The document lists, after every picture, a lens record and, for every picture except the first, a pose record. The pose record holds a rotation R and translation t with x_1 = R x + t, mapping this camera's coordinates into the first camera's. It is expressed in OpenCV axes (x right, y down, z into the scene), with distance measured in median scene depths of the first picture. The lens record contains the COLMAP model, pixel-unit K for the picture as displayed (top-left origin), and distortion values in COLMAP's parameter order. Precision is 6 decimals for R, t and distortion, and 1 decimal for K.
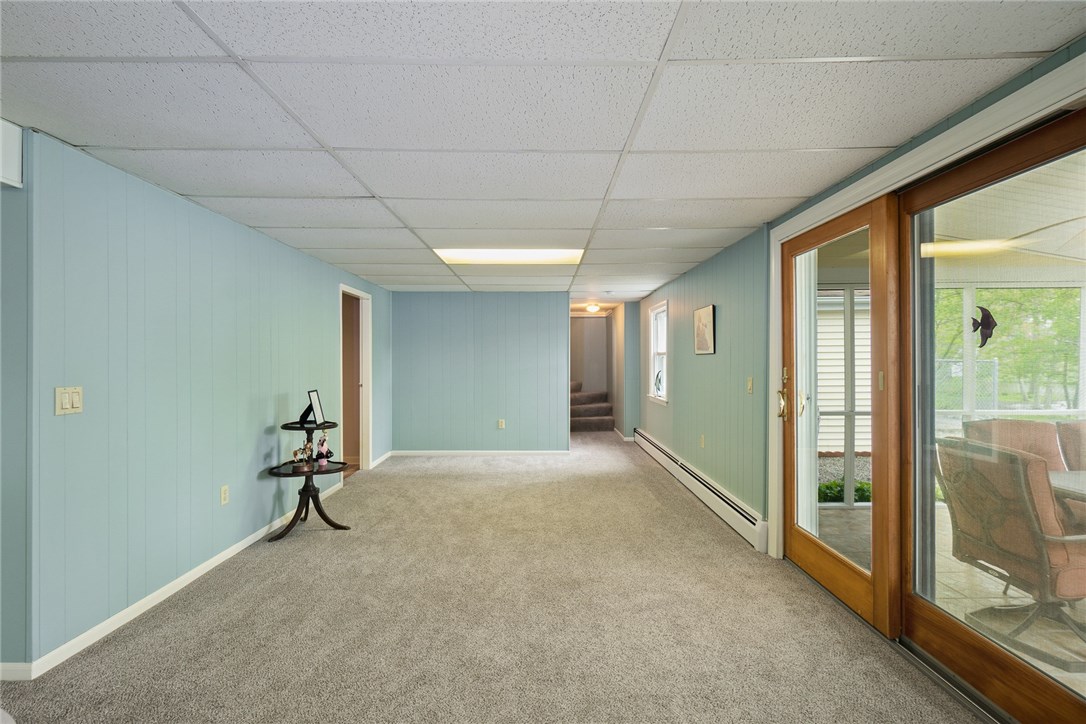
lens RADIAL K [[486.7, 0, 538.9], [0, 486.7, 358.5], [0, 0, 1]] dist [-0.014396, -0.000043]
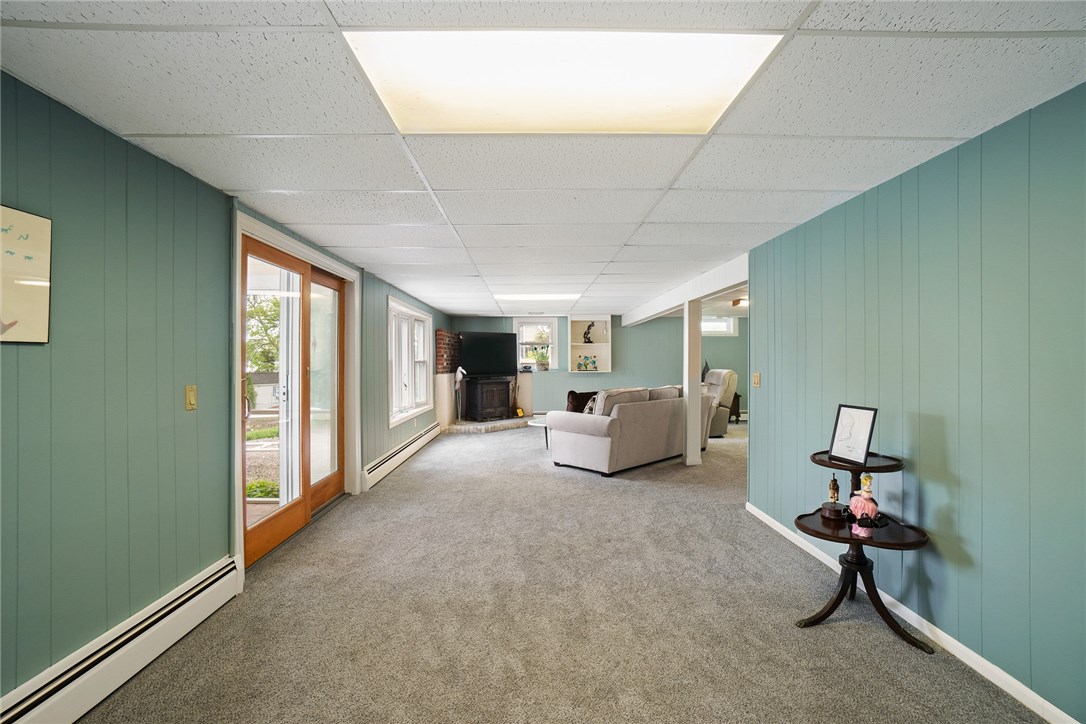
lens RADIAL K [[486.7, 0, 538.9], [0, 486.7, 358.5], [0, 0, 1]] dist [-0.014396, -0.000043]
pose [[-0.999810, 0.000830, -0.019453, -0.049701], [0.000953, 0.999979, -0.006350, 0.005150], [0.019447, -0.006368, -0.999791, 2.190201]]
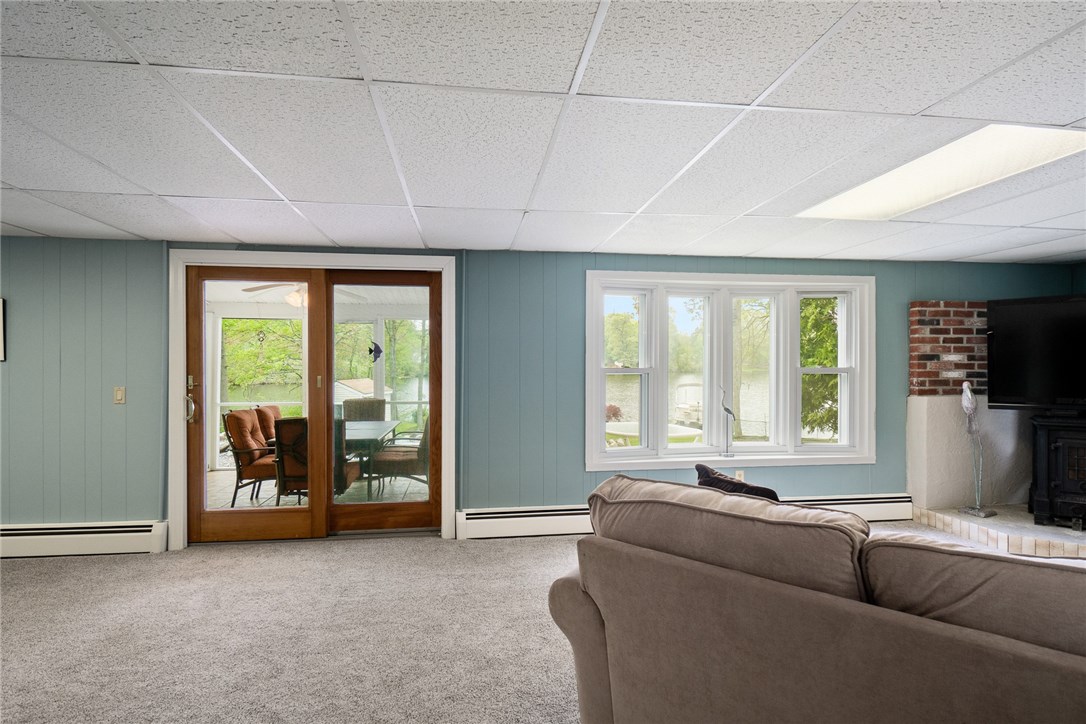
lens RADIAL K [[537.5, 0, 535.2], [0, 537.5, 362.8], [0, 0, 1]] dist [-0.003043, -0.000617]
pose [[-0.125774, 0.001465, 0.992058, -0.946501], [-0.000615, 0.999999, -0.001554, -0.012284], [-0.992059, -0.000805, -0.125773, 0.405874]]
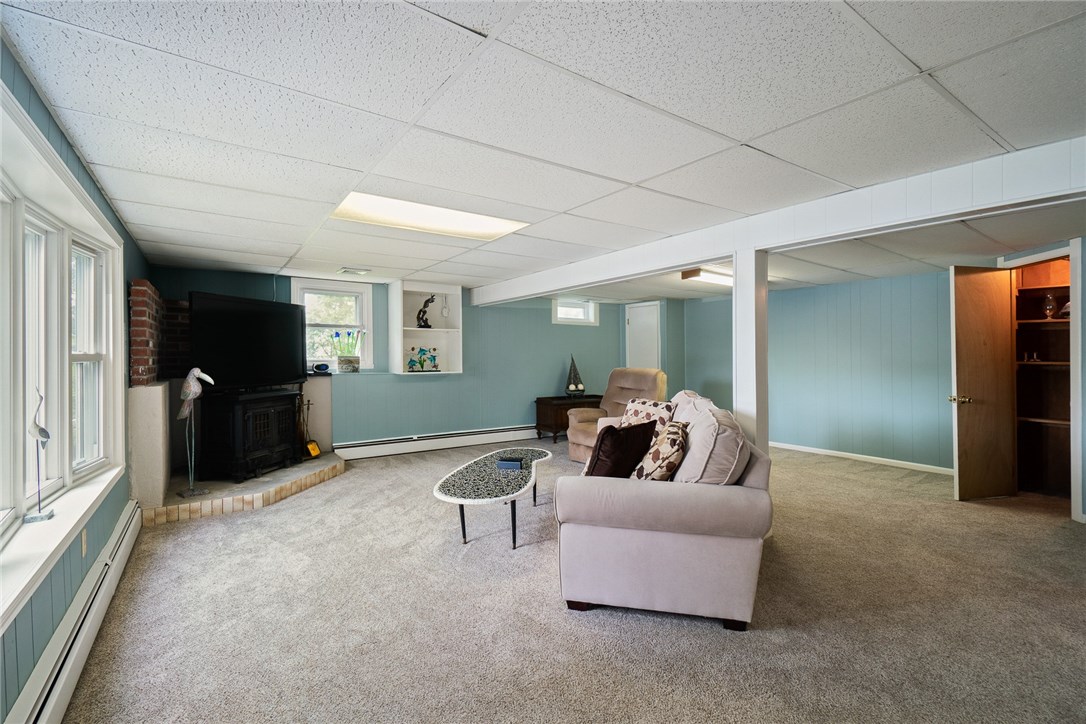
lens RADIAL K [[476.3, 0, 522.8], [0, 476.3, 353.8], [0, 0, 1]] dist [0.002121, 0.000077]
pose [[-0.832966, -0.005201, -0.553299, 0.380673], [-0.002753, 0.999982, -0.005255, 0.001061], [0.553317, -0.002855, -0.832966, 0.701262]]
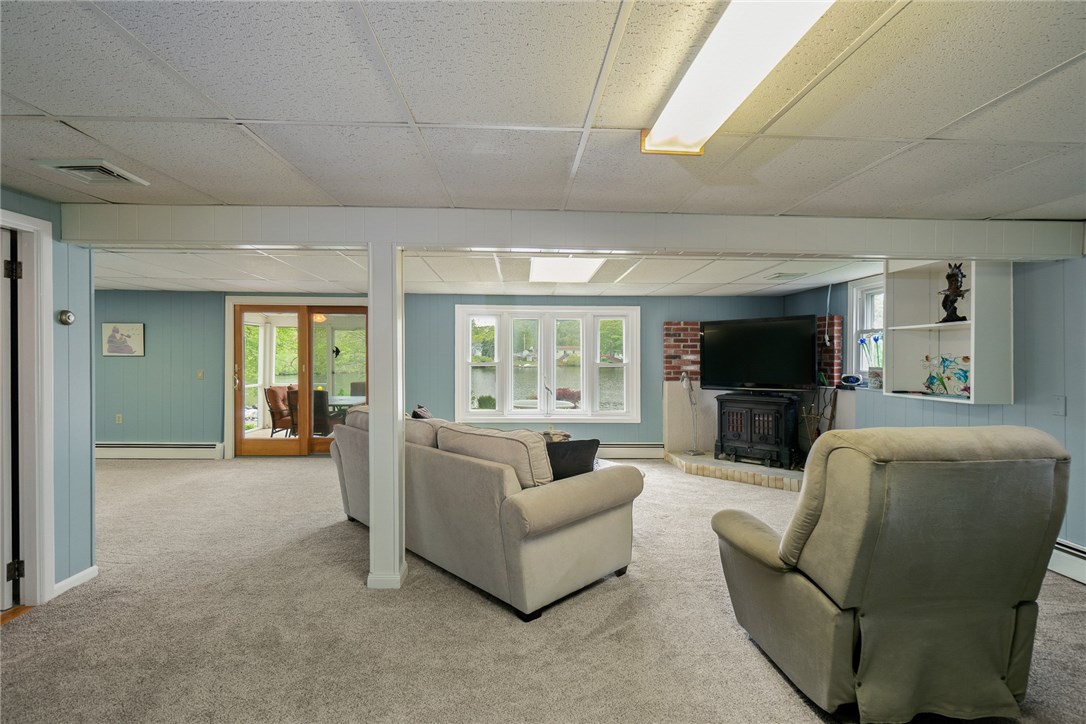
lens RADIAL K [[486.7, 0, 538.9], [0, 486.7, 358.5], [0, 0, 1]] dist [-0.014396, -0.000043]
pose [[-0.031199, -0.003539, 0.999507, -1.809373], [-0.007402, 0.999967, 0.003309, -0.027786], [-0.999486, -0.007295, -0.031224, -0.258594]]
